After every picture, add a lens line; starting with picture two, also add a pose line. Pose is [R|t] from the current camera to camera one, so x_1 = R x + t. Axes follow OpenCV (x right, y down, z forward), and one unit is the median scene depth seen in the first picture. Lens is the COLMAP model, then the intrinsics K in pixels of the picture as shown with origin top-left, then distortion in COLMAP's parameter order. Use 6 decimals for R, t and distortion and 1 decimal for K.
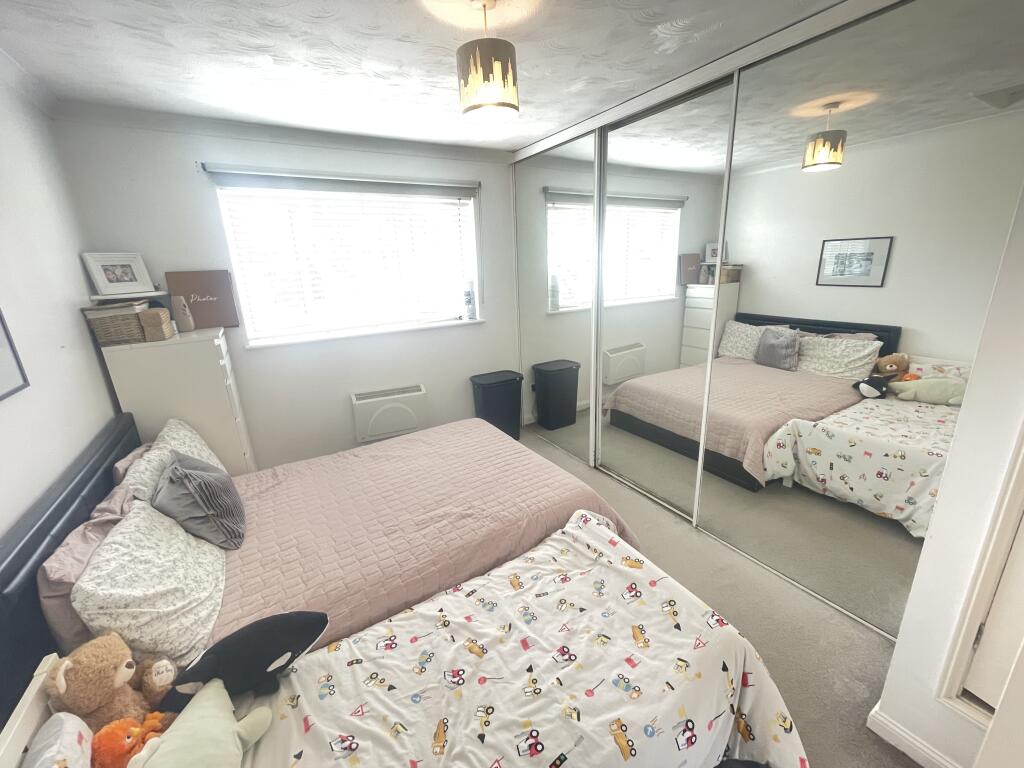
lens RADIAL K [[413.5, 0, 512.1], [0, 413.5, 381.9], [0, 0, 1]] dist [-0.001592, -0.000100]
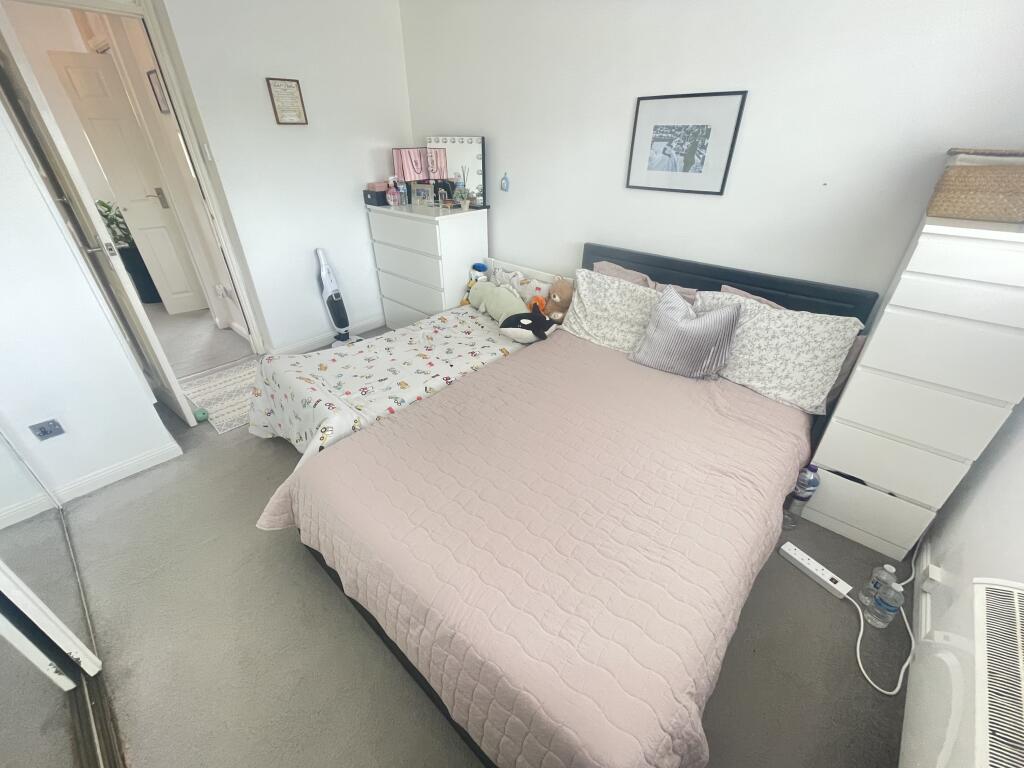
lens RADIAL K [[413.5, 0, 512.1], [0, 413.5, 381.9], [0, 0, 1]] dist [-0.001592, -0.000100]
pose [[-0.955876, 0.177360, -0.234189, -0.017367], [-0.050188, 0.686873, 0.725043, -0.540979], [0.289451, 0.704805, -0.647664, 2.142018]]
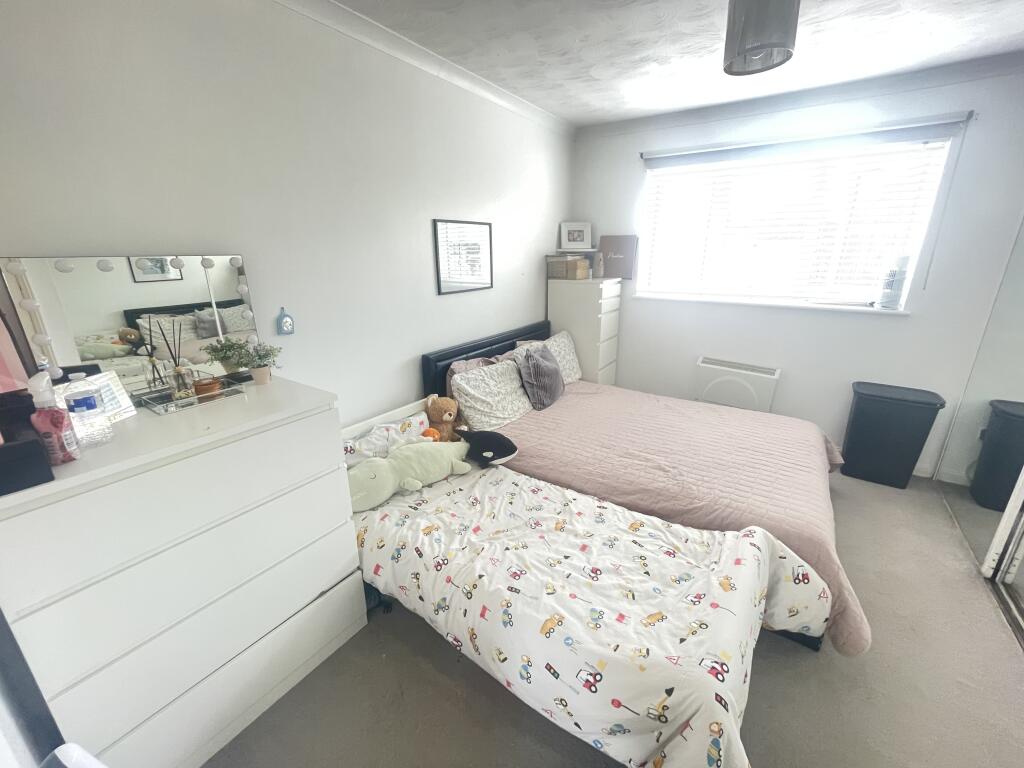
lens RADIAL K [[413.5, 0, 512.1], [0, 413.5, 381.9], [0, 0, 1]] dist [-0.001592, -0.000100]
pose [[0.417393, 0.311109, -0.853812, 0.747228], [-0.263614, 0.940621, 0.213870, -0.016267], [0.869650, 0.135809, 0.474621, 0.172447]]
